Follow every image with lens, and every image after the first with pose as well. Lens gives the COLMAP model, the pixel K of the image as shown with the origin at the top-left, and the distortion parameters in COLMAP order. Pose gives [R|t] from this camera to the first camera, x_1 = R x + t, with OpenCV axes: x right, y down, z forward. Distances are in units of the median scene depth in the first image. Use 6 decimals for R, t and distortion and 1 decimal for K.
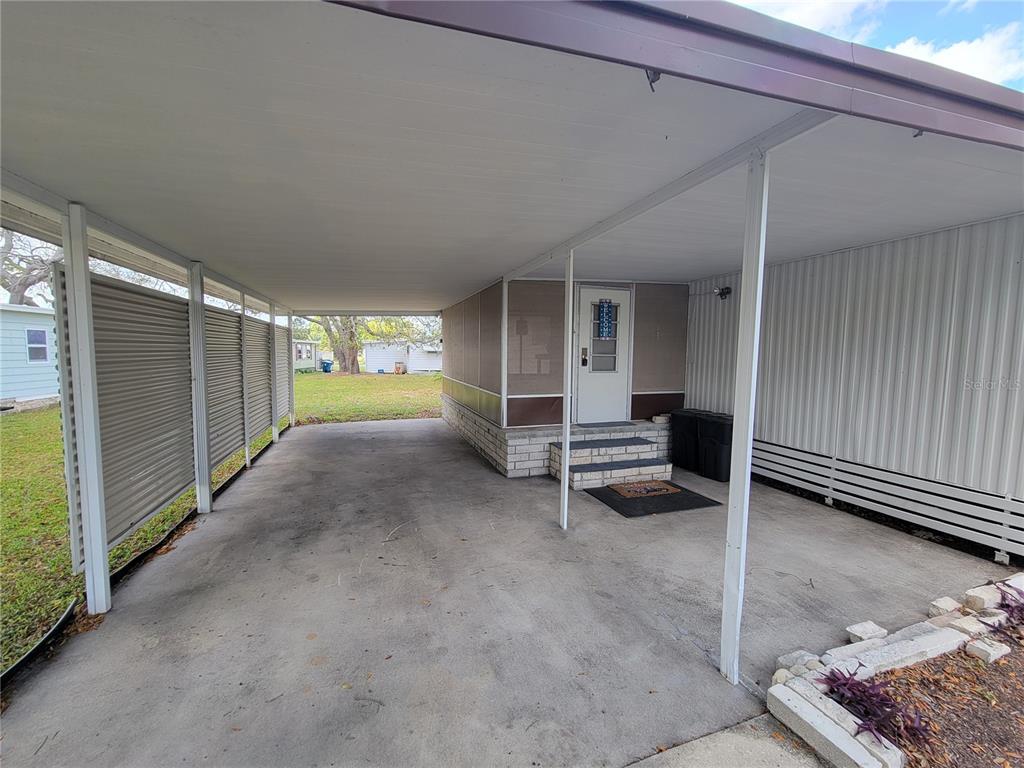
lens RADIAL K [[418.0, 0, 511.6], [0, 418.0, 384.7], [0, 0, 1]] dist [0.000770, -0.000244]
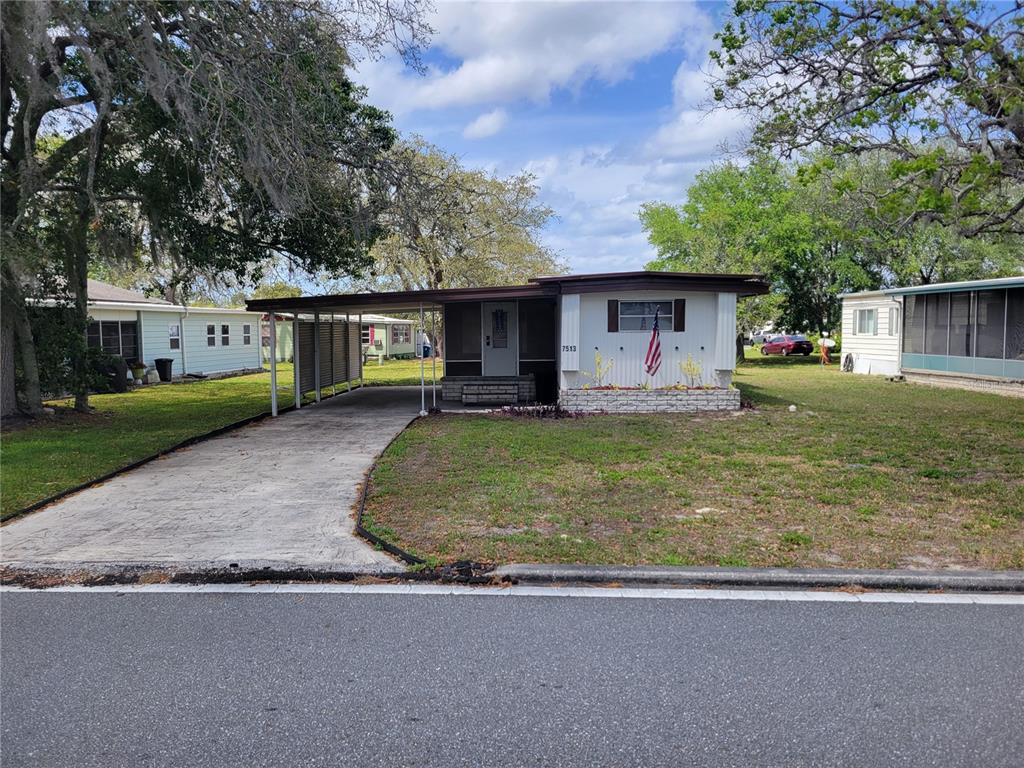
lens RADIAL K [[778.9, 0, 508.2], [0, 778.9, 384.3], [0, 0, 1]] dist [0.047976, 0.007389]
pose [[0.935174, 0.008273, -0.354091, 1.474983], [-0.009699, 0.999950, -0.002252, 0.135081], [0.354055, 0.005541, 0.935208, -2.201299]]
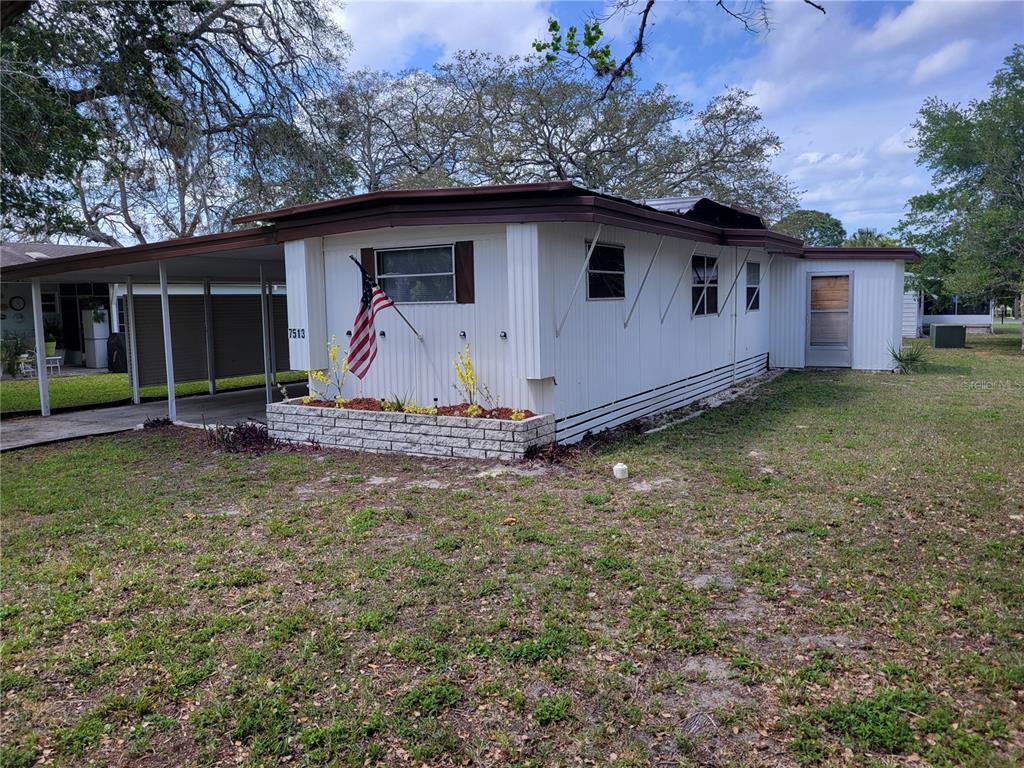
lens RADIAL K [[778.9, 0, 514.8], [0, 778.9, 383.2], [0, 0, 1]] dist [0.047976, 0.007389]
pose [[0.658907, 0.054849, -0.750222, 2.232131], [-0.032102, 0.998480, 0.044804, 0.018093], [0.751539, -0.005438, 0.659666, -0.316633]]
